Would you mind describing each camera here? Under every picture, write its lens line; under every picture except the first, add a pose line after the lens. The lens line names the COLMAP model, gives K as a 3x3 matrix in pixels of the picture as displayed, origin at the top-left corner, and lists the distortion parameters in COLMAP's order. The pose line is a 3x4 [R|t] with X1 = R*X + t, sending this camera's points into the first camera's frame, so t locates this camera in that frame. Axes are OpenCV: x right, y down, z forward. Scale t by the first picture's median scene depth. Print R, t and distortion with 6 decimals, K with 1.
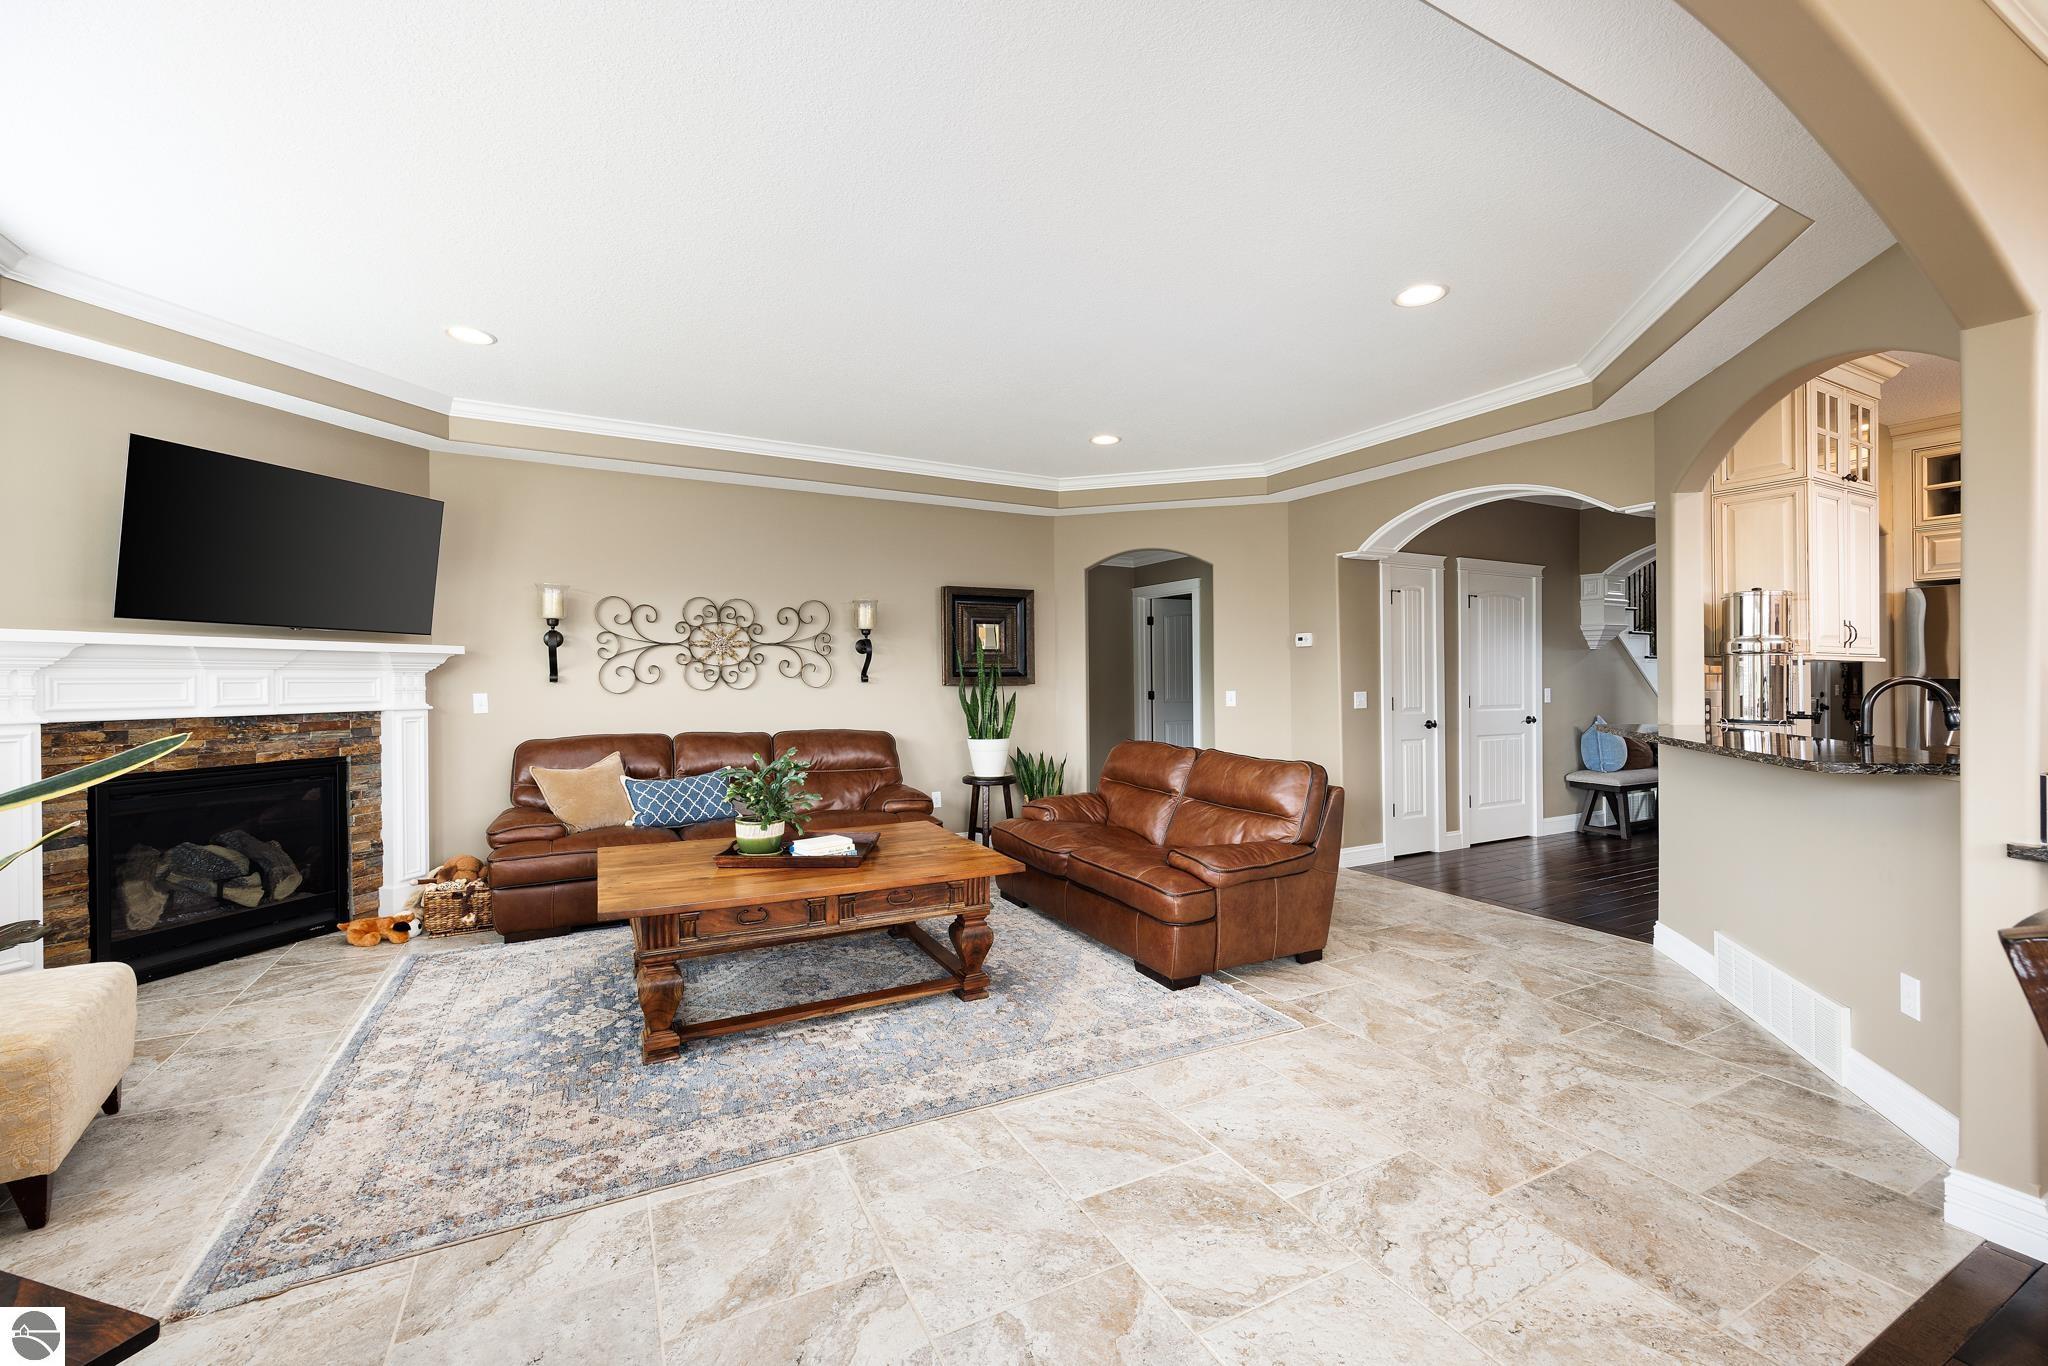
lens RADIAL K [[813.7, 0, 1017.2], [0, 813.7, 679.2], [0, 0, 1]] dist [0.002357, -0.000361]
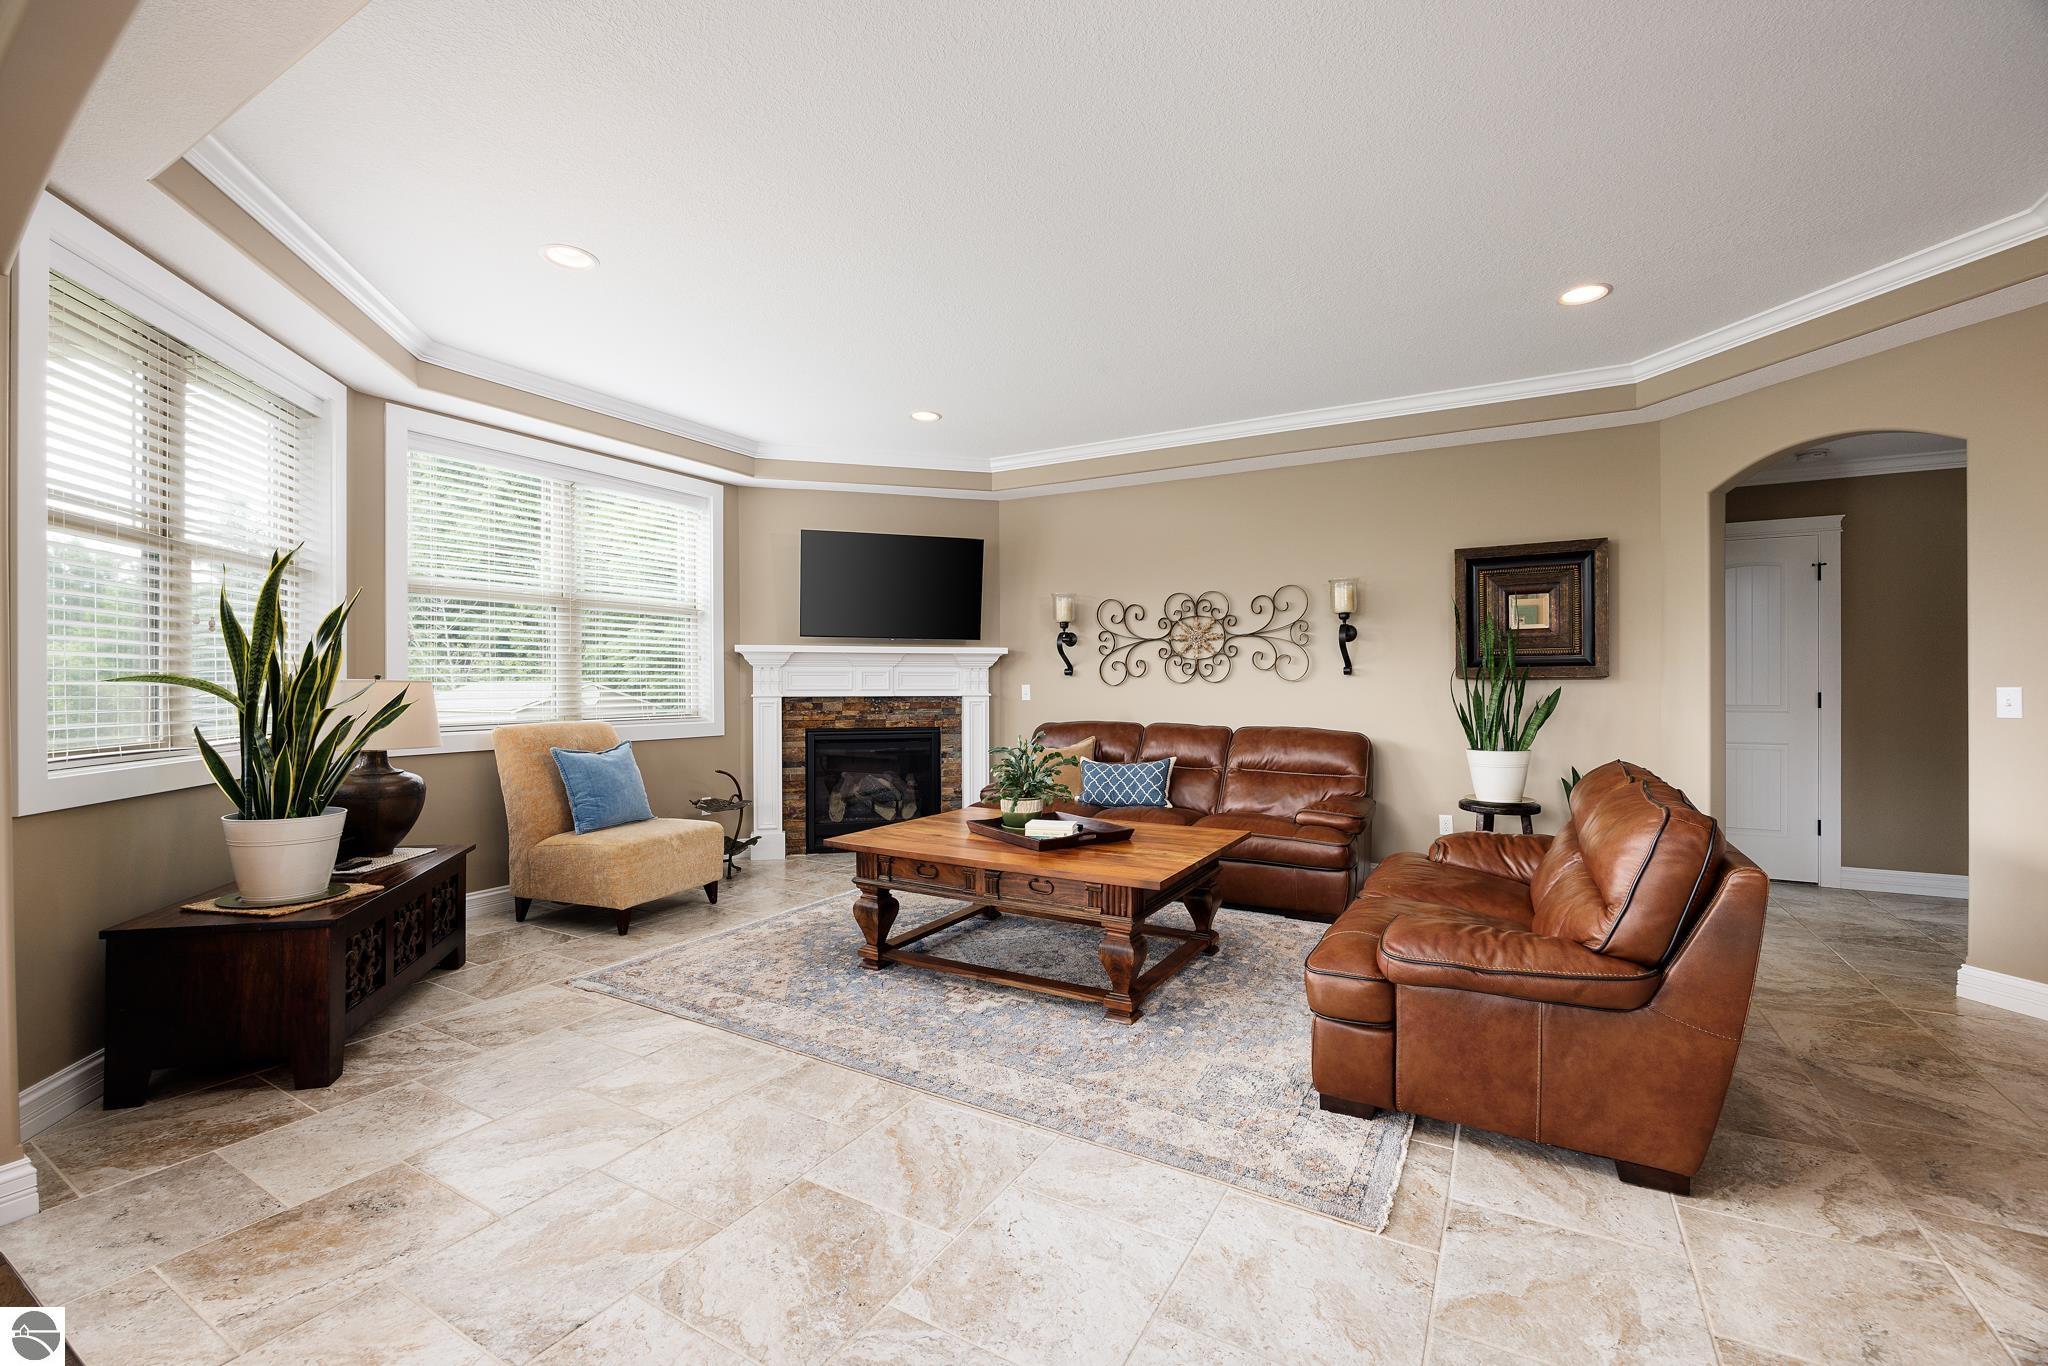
lens RADIAL K [[852.0, 0, 1039.8], [0, 852.0, 684.0], [0, 0, 1]] dist [-0.017566, 0.000110]
pose [[0.548740, 0.000081, -0.835993, 0.446205], [-0.001065, 0.999999, -0.000602, 0.016624], [0.835993, 0.001220, 0.548739, 0.276992]]
